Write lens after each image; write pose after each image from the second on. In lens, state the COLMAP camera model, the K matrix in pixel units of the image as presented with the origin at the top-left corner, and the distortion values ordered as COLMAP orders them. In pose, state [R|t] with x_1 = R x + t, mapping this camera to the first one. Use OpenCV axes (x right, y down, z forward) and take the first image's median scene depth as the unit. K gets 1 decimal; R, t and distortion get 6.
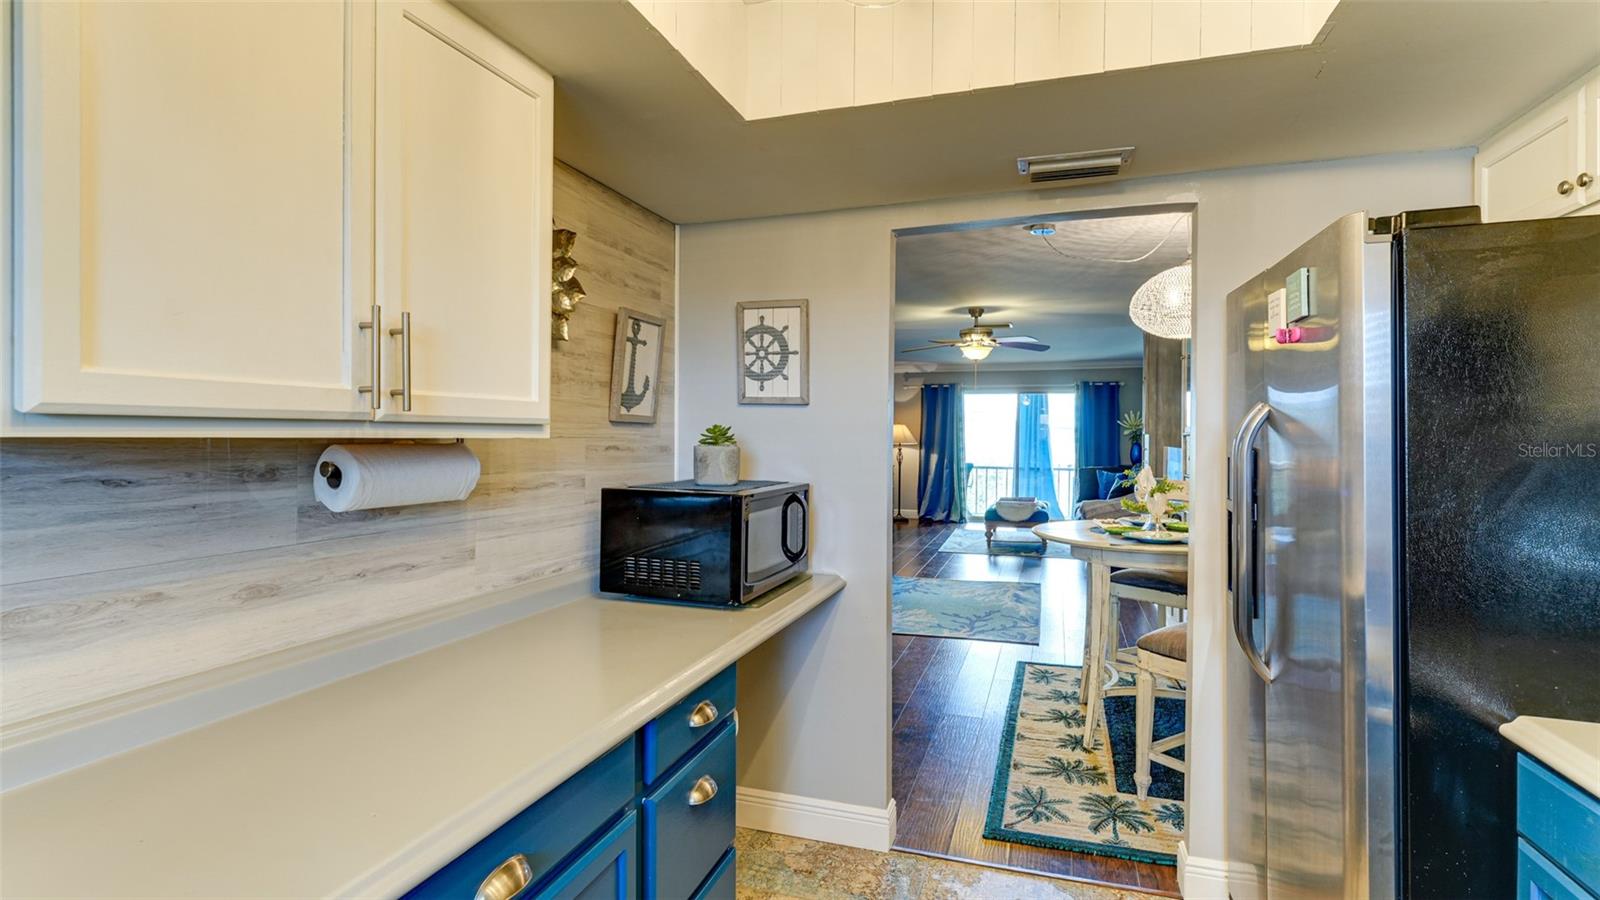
lens RADIAL K [[768.6, 0, 799.4], [0, 768.6, 449.0], [0, 0, 1]] dist [0.000271, 0.000064]
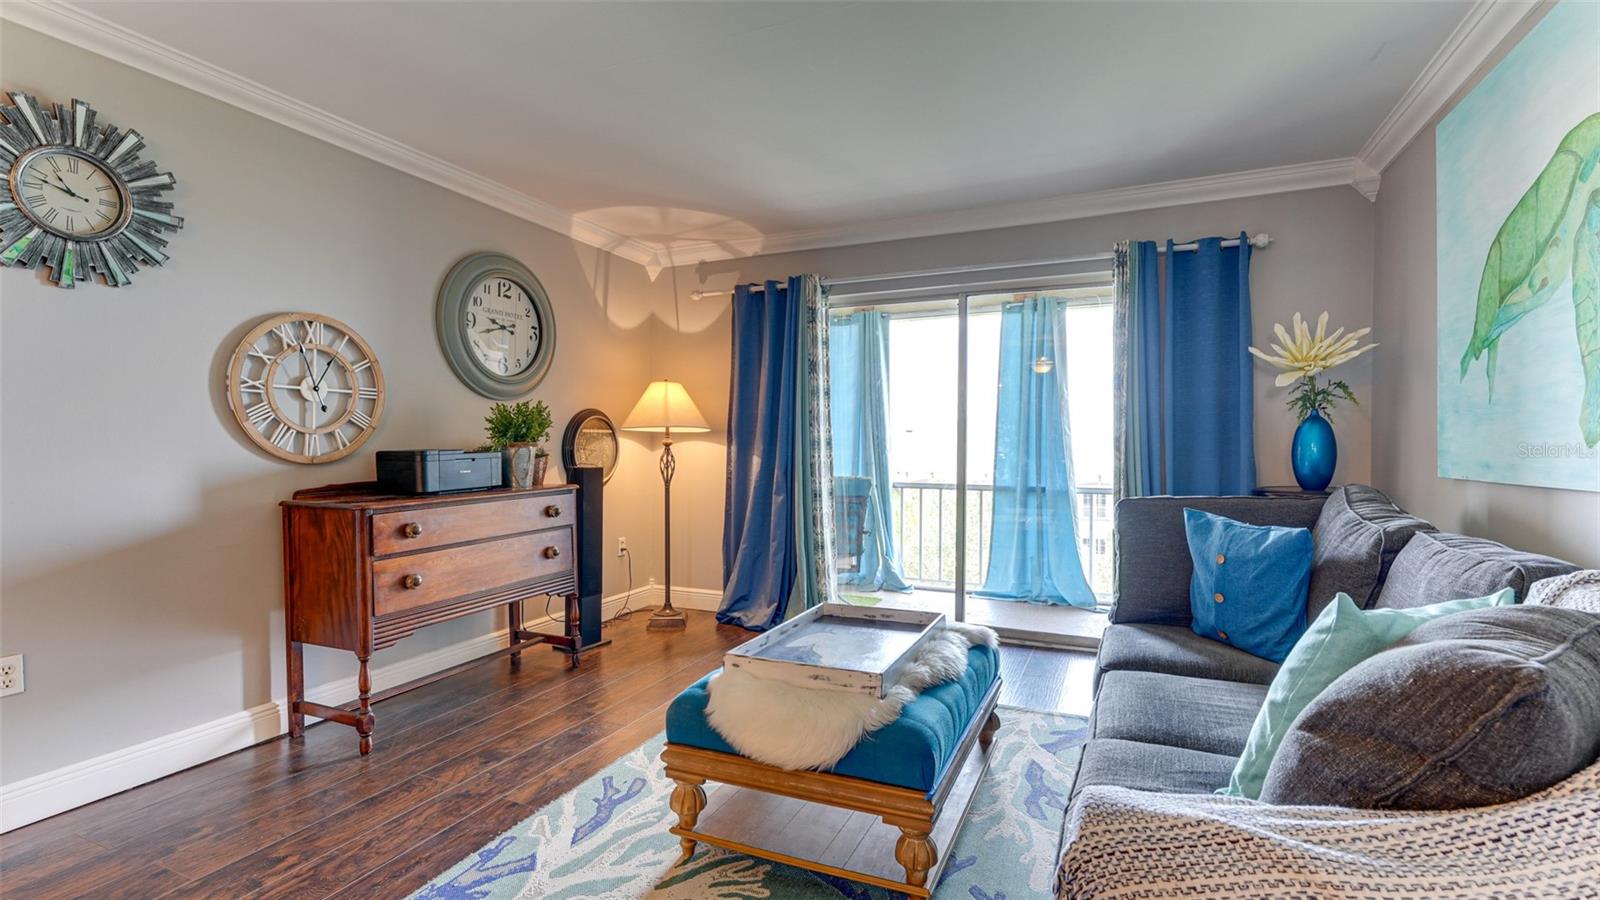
lens RADIAL K [[727.6, 0, 794.7], [0, 727.6, 450.2], [0, 0, 1]] dist [-0.000169, -0.000239]
pose [[0.994478, -0.000570, -0.104946, 0.237717], [-0.000781, 0.999917, -0.012825, 0.008549], [0.104944, 0.012836, 0.994395, 0.627267]]
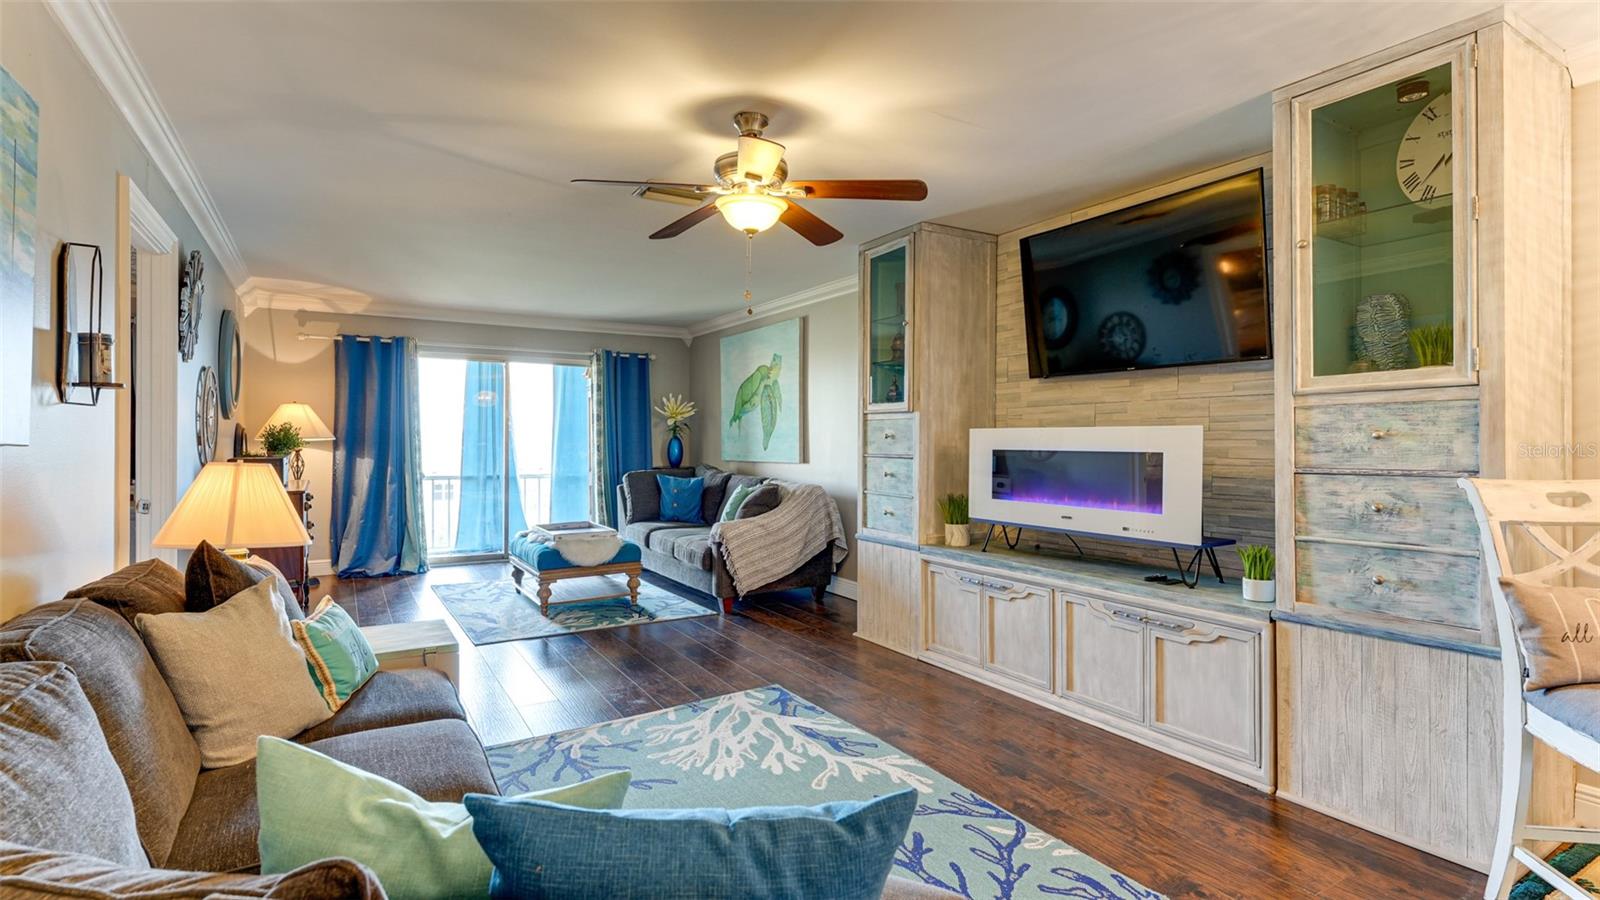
lens RADIAL K [[768.6, 0, 799.4], [0, 768.6, 449.0], [0, 0, 1]] dist [0.000271, 0.000064]
pose [[0.649264, -0.011036, 0.760483, -0.049666], [0.016459, 0.999864, 0.000459, 0.004886], [-0.760385, 0.012219, 0.649357, 0.385862]]
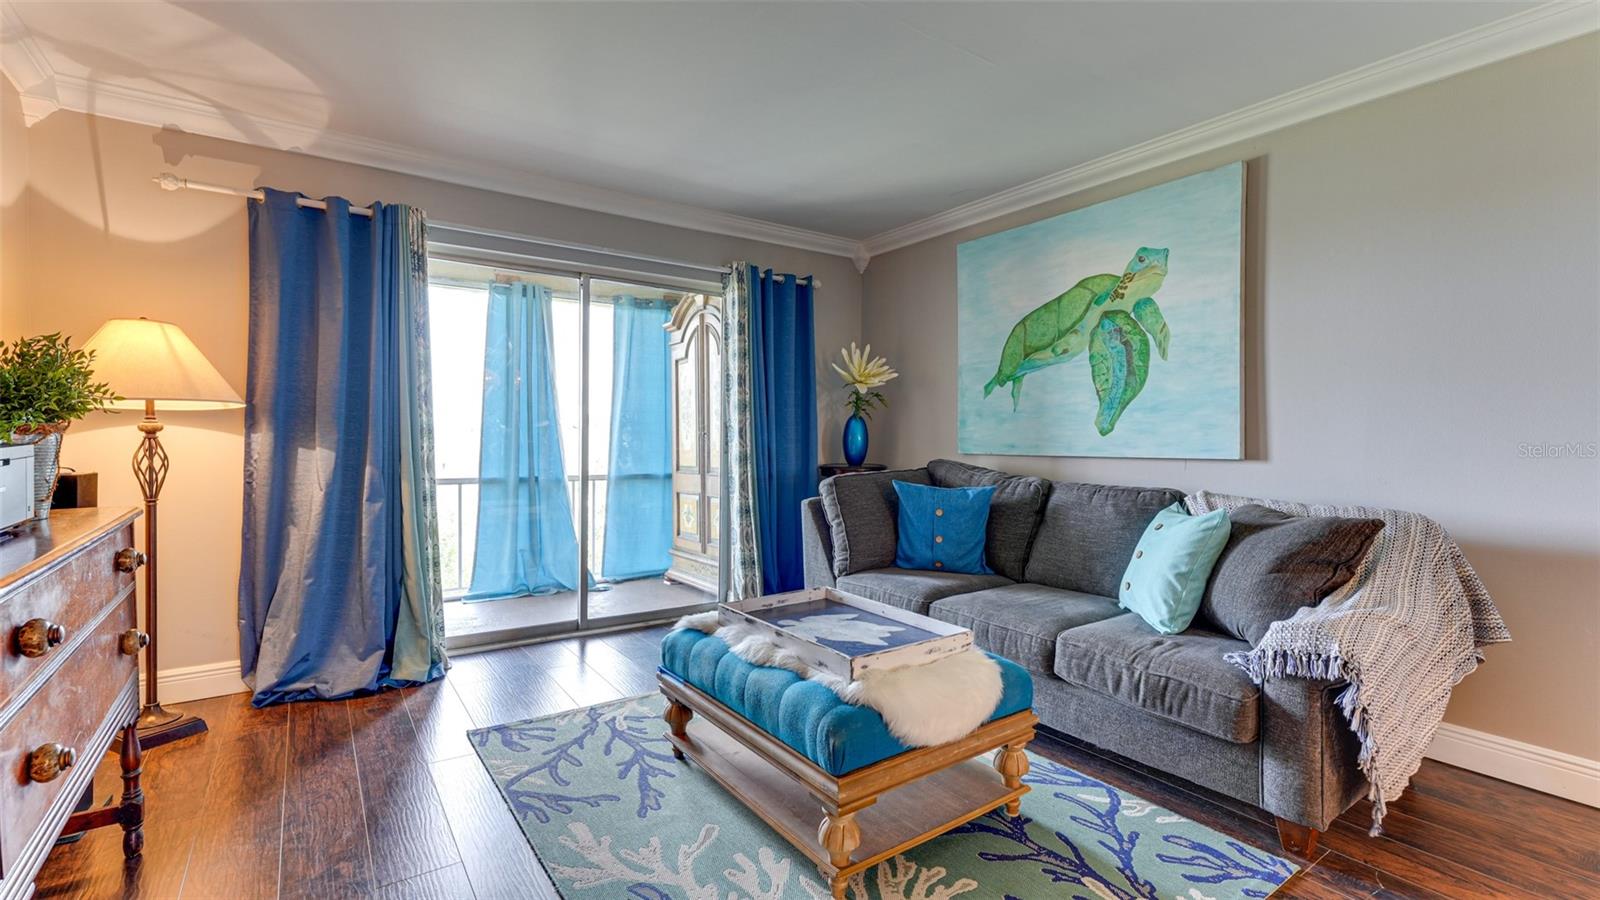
lens RADIAL K [[707.3, 0, 800.0], [0, 707.3, 450.0], [0, 0, 1]] dist [0.001023, 0.000220]
pose [[0.595194, -0.015430, 0.803434, 0.075283], [0.014292, 0.999861, 0.008616, 0.007598], [-0.803455, 0.006355, 0.595332, 0.713632]]
